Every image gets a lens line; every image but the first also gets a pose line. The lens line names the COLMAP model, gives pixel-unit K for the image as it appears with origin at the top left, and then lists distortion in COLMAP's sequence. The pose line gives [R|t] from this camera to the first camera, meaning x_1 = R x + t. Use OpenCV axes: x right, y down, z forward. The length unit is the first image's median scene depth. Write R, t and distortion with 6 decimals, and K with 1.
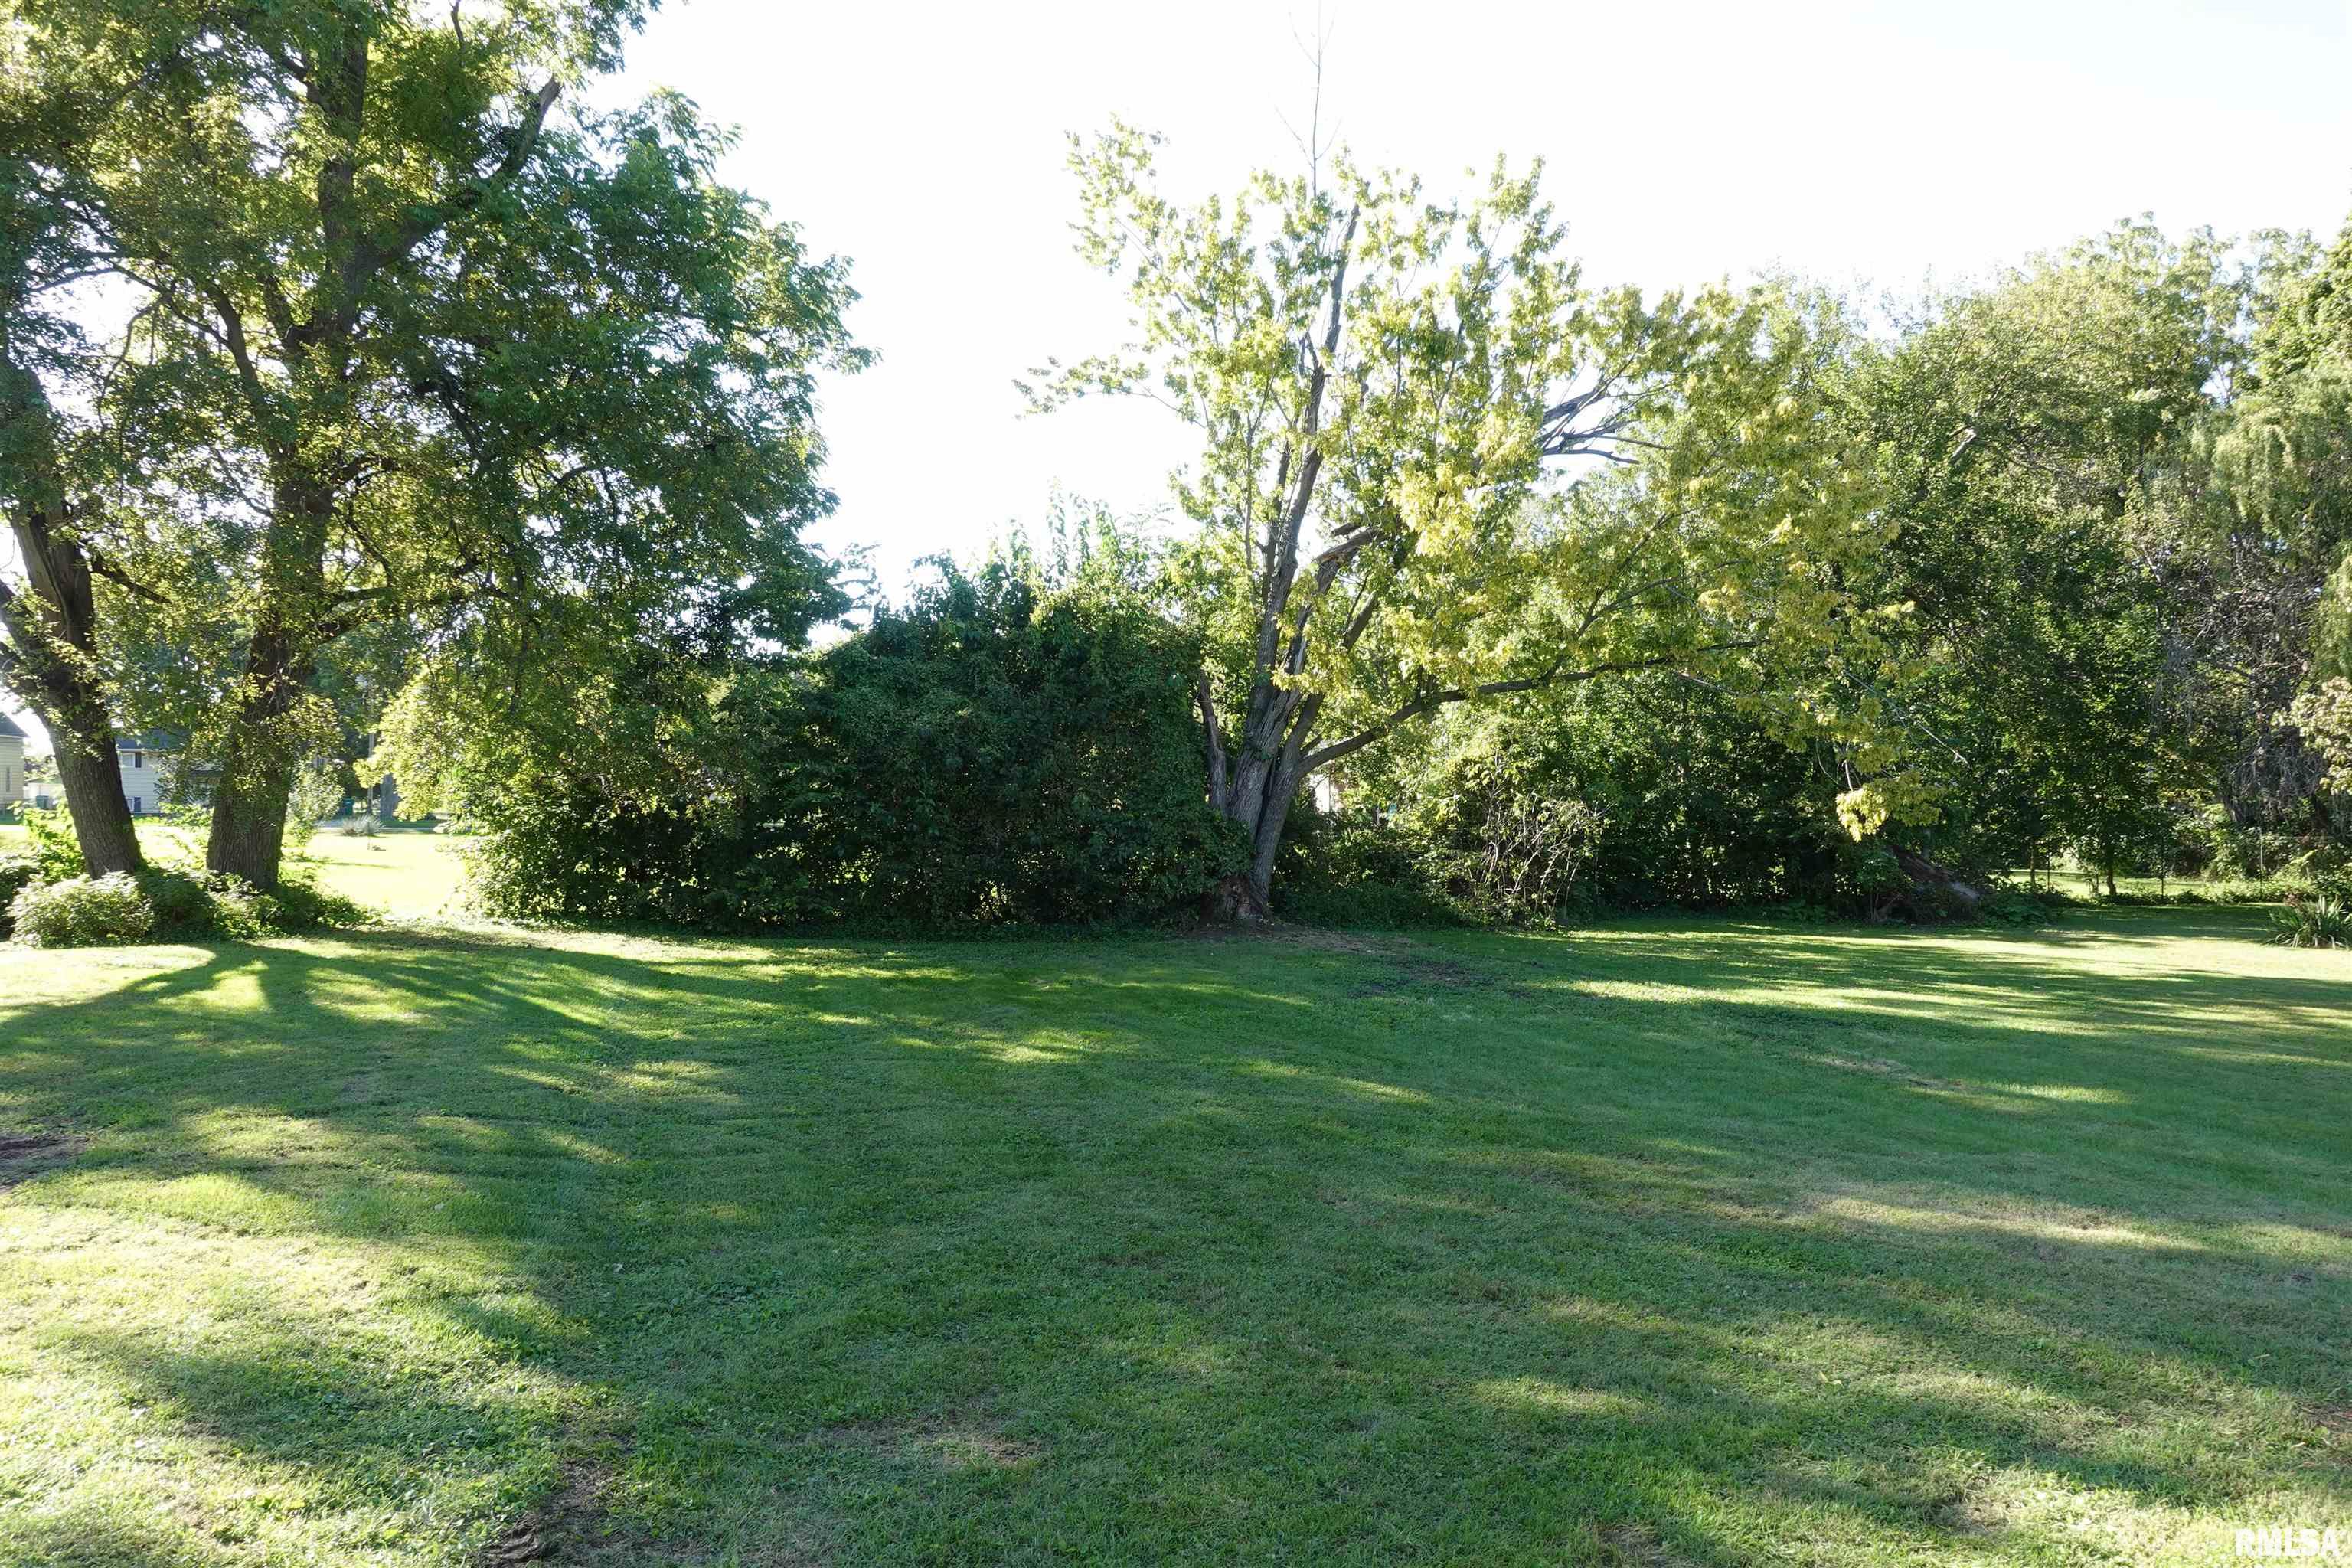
lens RADIAL K [[1585.7, 0, 1176.0], [0, 1585.7, 784.0], [0, 0, 1]] dist [0.002461, -0.002010]
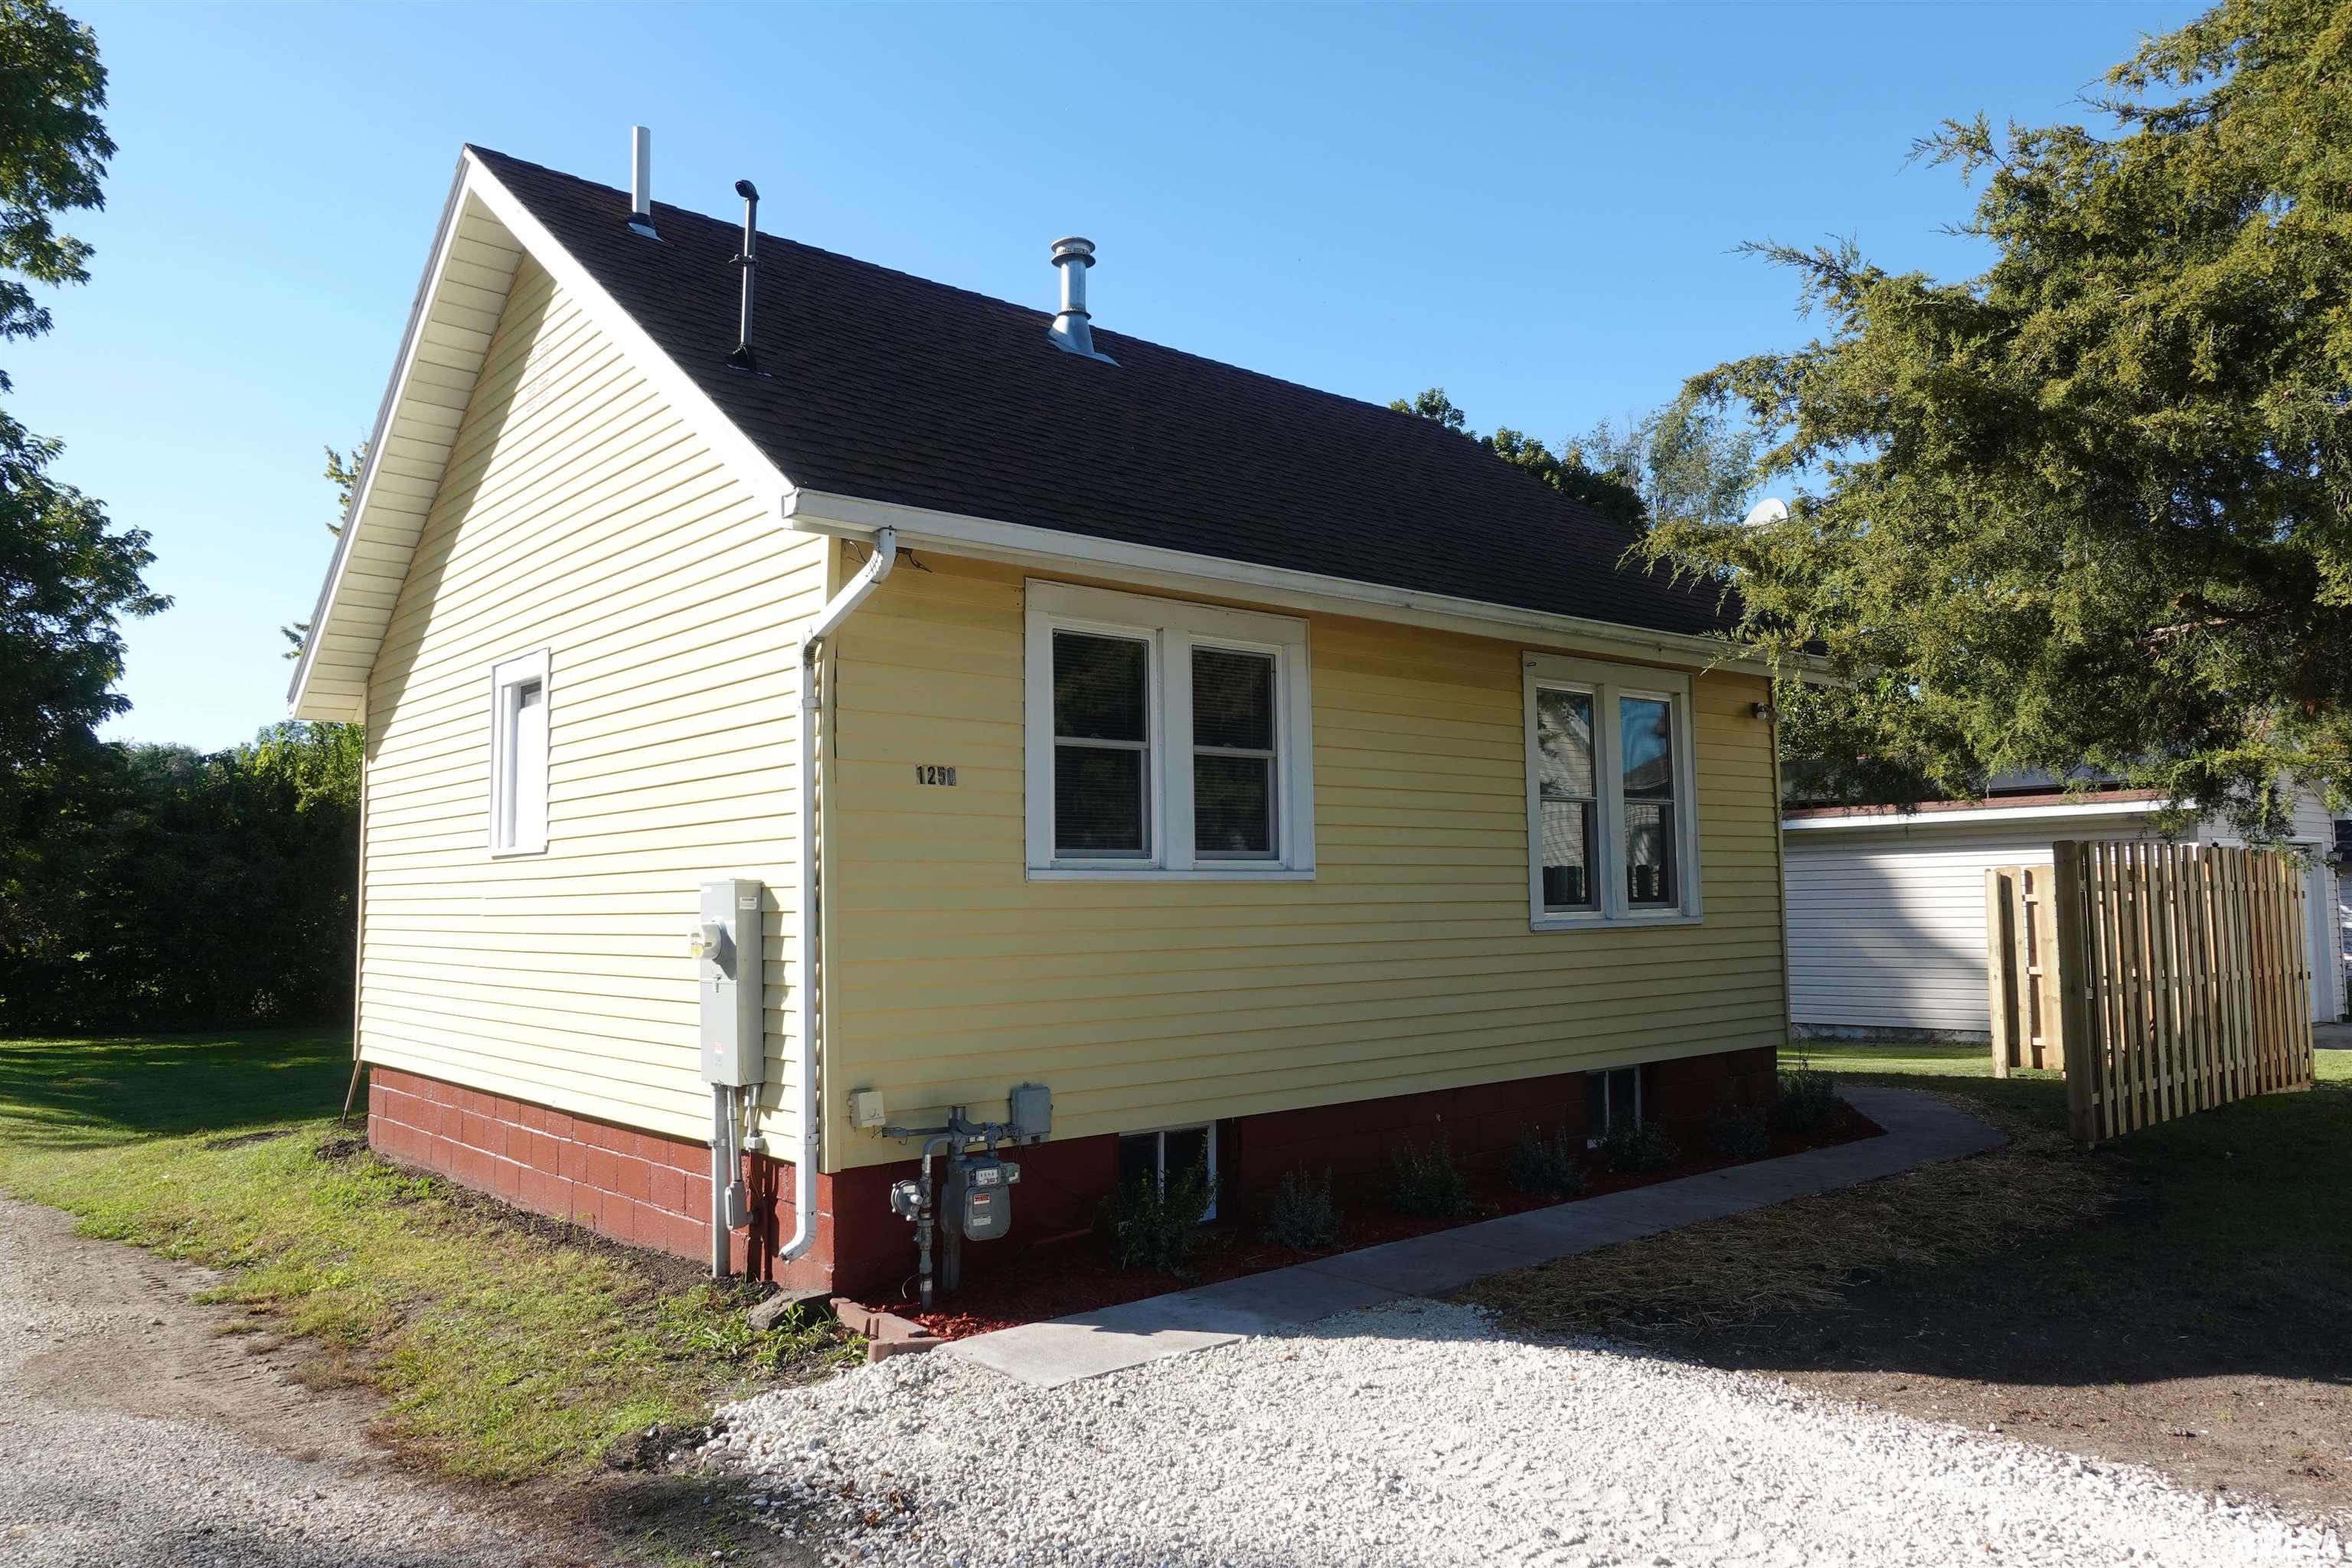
lens RADIAL K [[1585.7, 0, 1176.0], [0, 1585.7, 784.0], [0, 0, 1]] dist [0.002461, -0.002010]
pose [[0.916022, 0.009452, 0.401016, 0.062729], [0.017611, 0.997811, -0.063746, -0.017345], [-0.400740, 0.065455, 0.913851, -0.637650]]
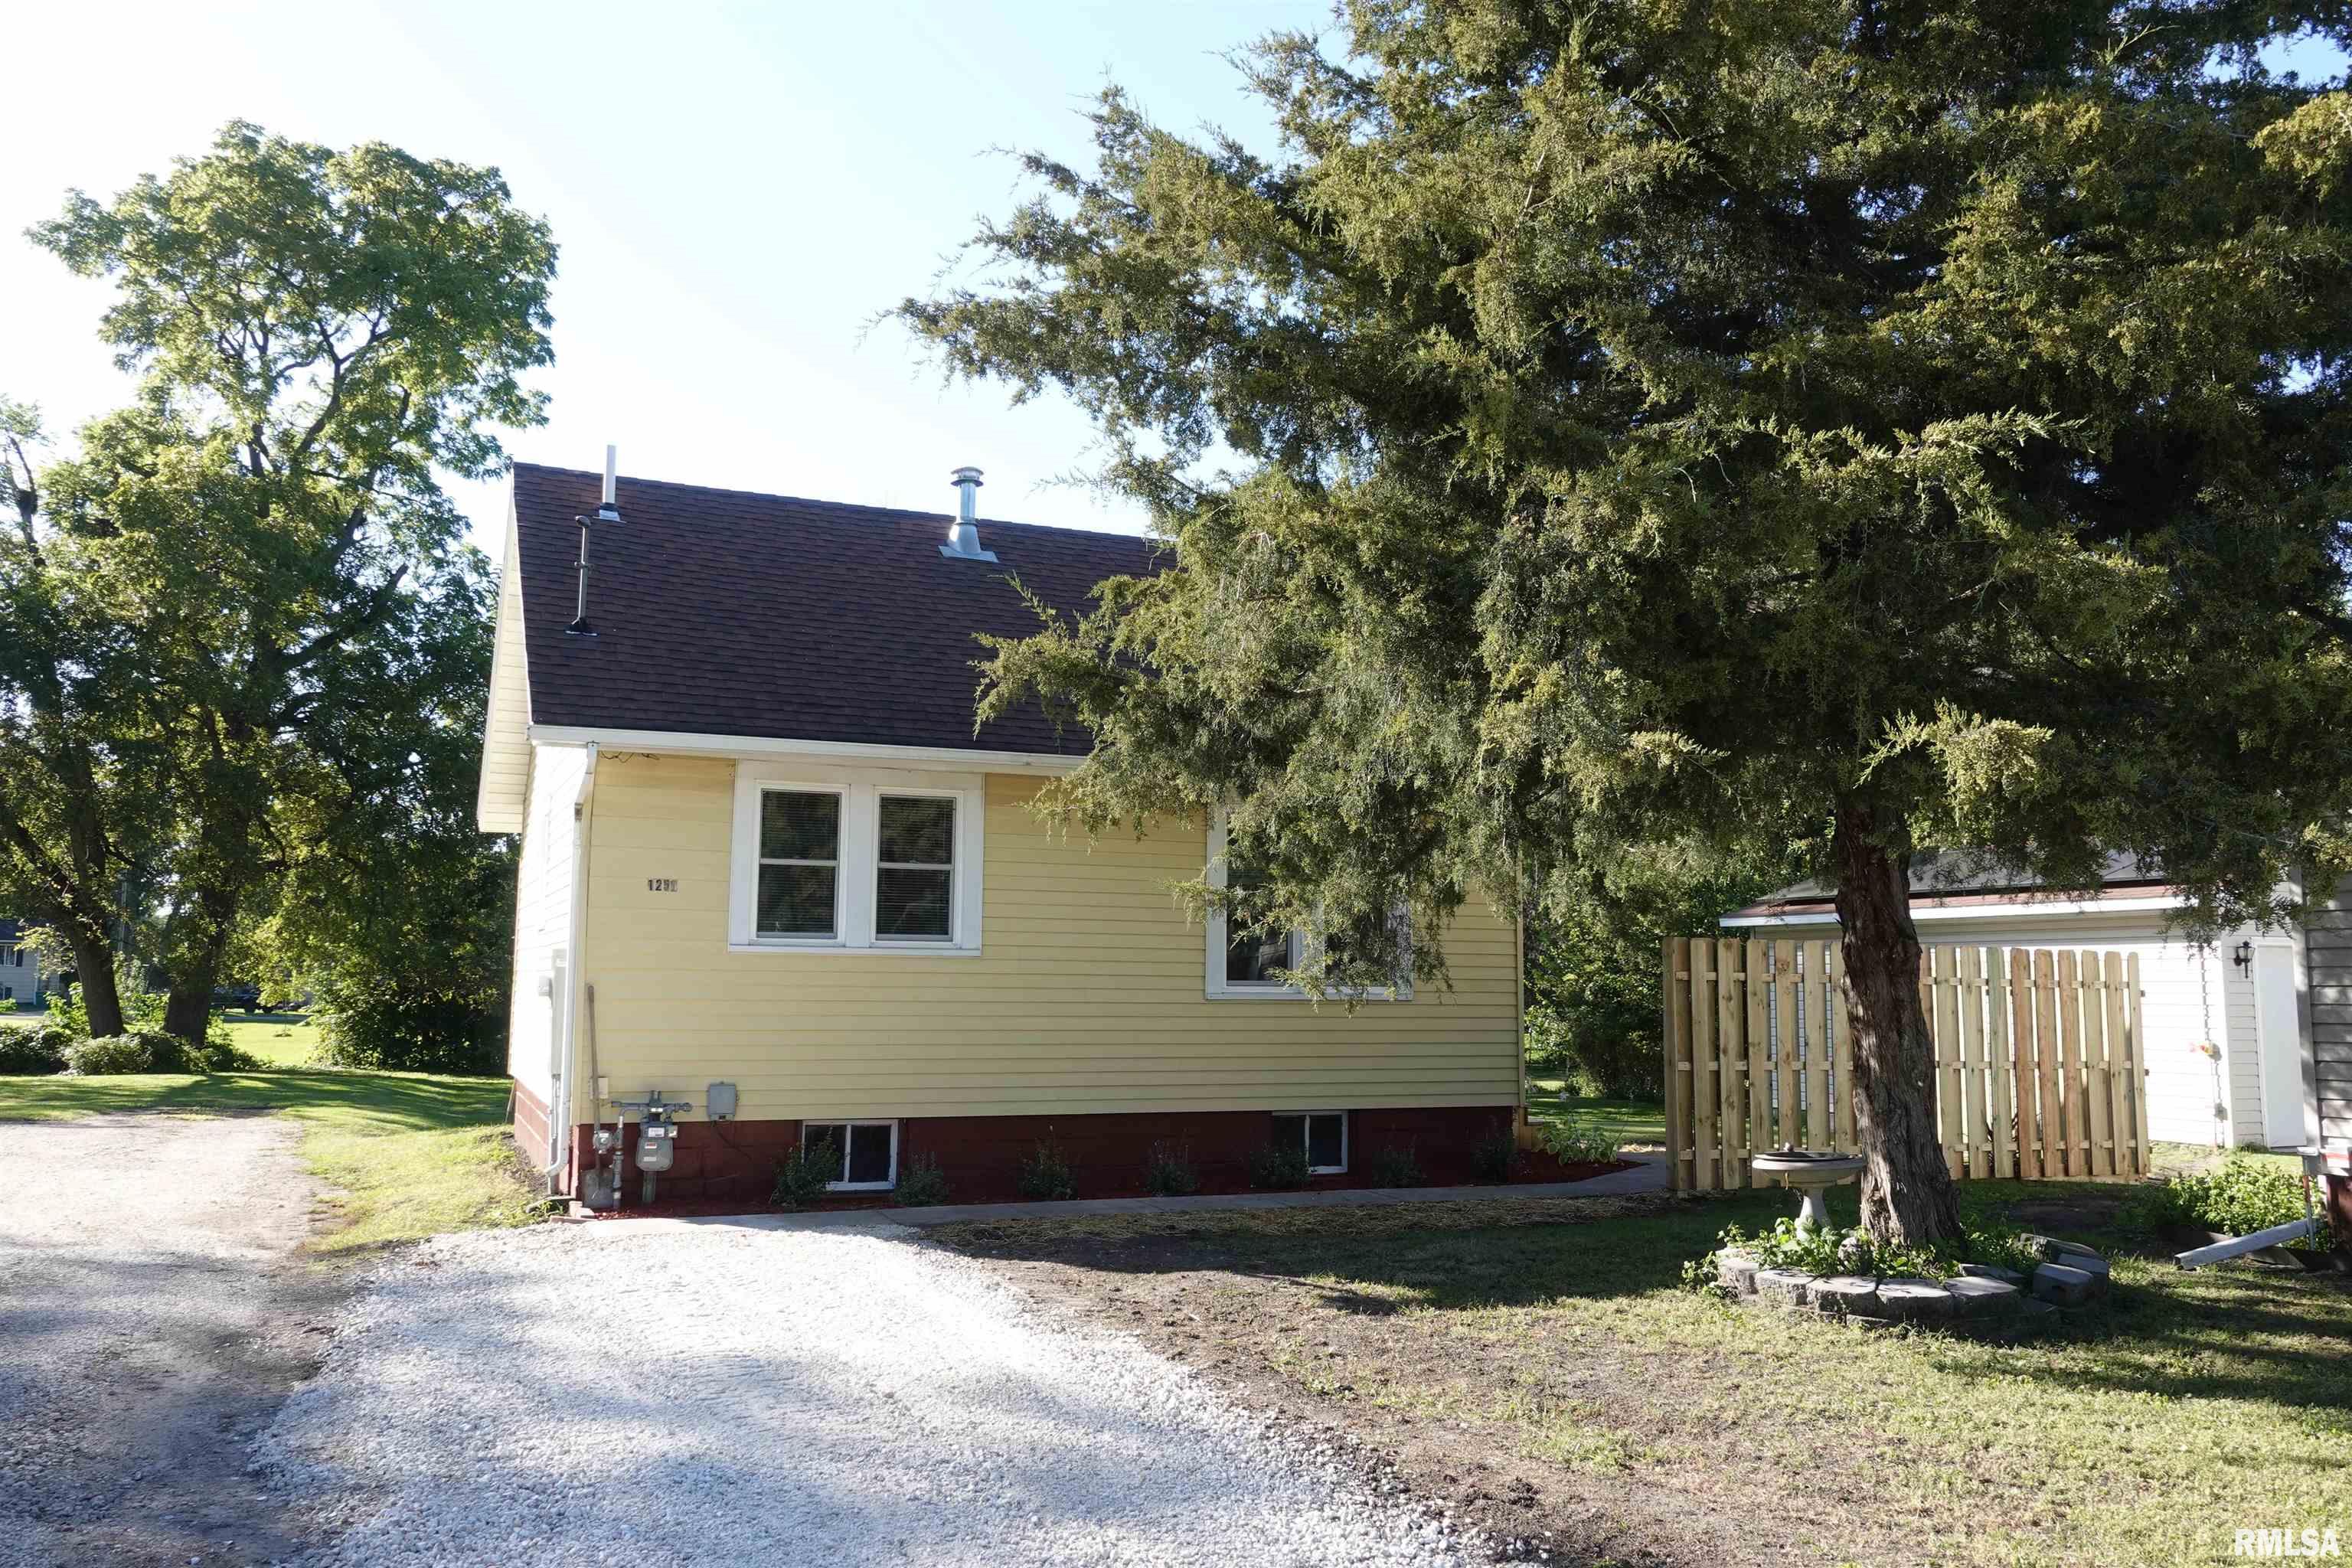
lens RADIAL K [[1792.7, 0, 1176.0], [0, 1792.7, 784.0], [0, 0, 1]] dist [0.027777, 0.000767]
pose [[0.995156, 0.014041, 0.097300, 0.220757], [-0.003955, 0.994665, -0.103077, -0.014192], [-0.098228, 0.102193, 0.989903, -0.871325]]
